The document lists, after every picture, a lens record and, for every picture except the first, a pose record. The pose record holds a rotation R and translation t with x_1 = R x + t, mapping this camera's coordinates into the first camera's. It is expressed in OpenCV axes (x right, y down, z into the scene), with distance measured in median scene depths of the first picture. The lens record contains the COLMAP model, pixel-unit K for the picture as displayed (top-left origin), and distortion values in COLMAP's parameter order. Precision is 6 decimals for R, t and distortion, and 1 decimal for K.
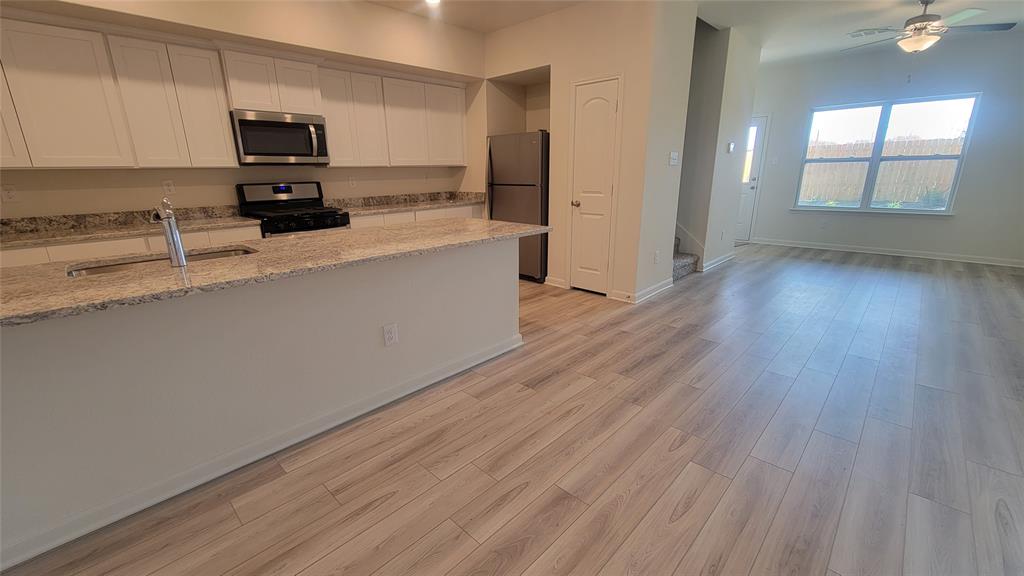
lens RADIAL K [[417.7, 0, 508.3], [0, 417.7, 290.6], [0, 0, 1]] dist [-0.002343, -0.000248]
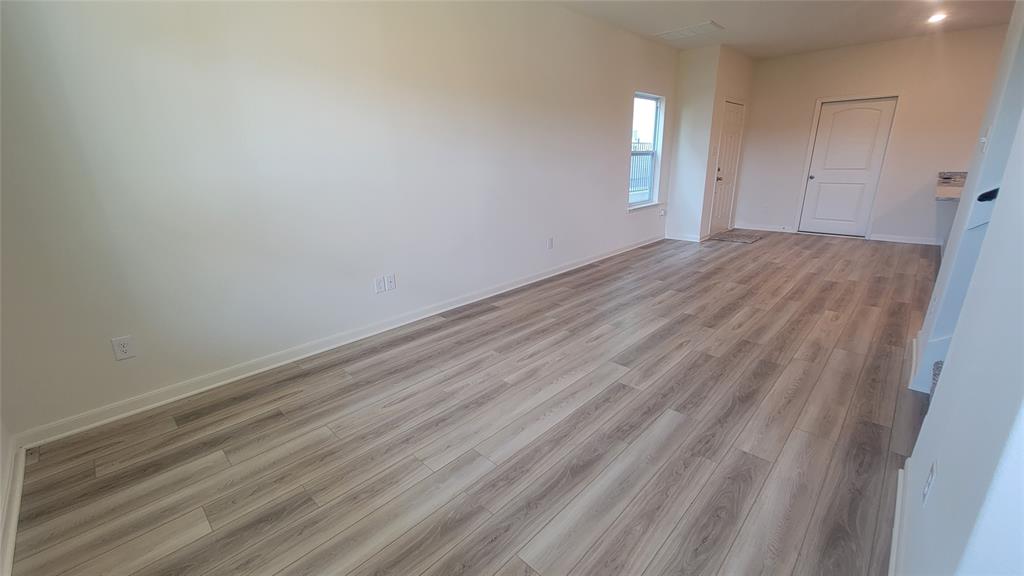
lens RADIAL K [[417.7, 0, 508.3], [0, 417.7, 290.6], [0, 0, 1]] dist [-0.002343, -0.000248]
pose [[-0.999206, 0.037440, 0.013613, 0.937095], [0.038715, 0.832059, 0.553334, -0.442717], [0.009390, 0.553422, -0.832848, 1.448235]]
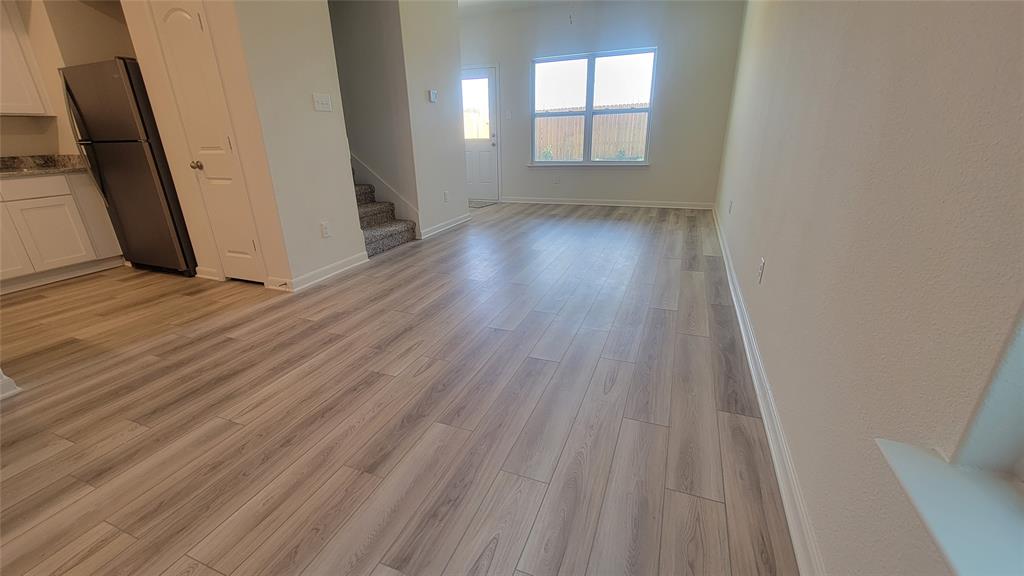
lens RADIAL K [[417.7, 0, 508.3], [0, 417.7, 290.6], [0, 0, 1]] dist [-0.002343, -0.000248]
pose [[0.927697, -0.137948, 0.346912, 0.378337], [0.111981, 0.989262, 0.093920, 0.000645], [-0.356143, -0.048282, 0.933183, 0.117212]]
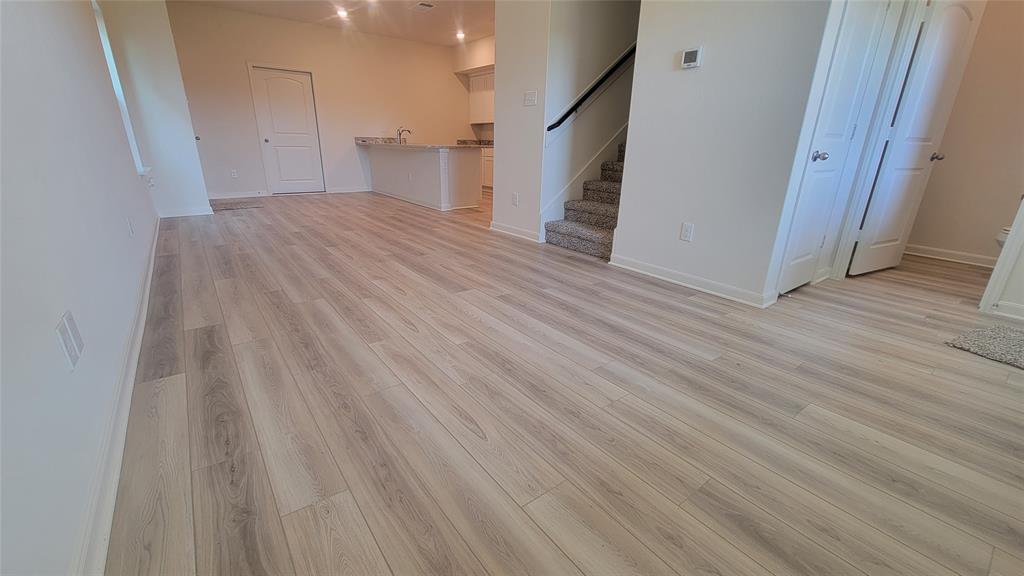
lens RADIAL K [[417.7, 0, 508.3], [0, 417.7, 290.6], [0, 0, 1]] dist [-0.002343, -0.000248]
pose [[-0.153388, 0.339388, -0.928056, 1.368564], [-0.290152, 0.882303, 0.370612, -0.252730], [0.944608, 0.326125, -0.036861, 1.073770]]
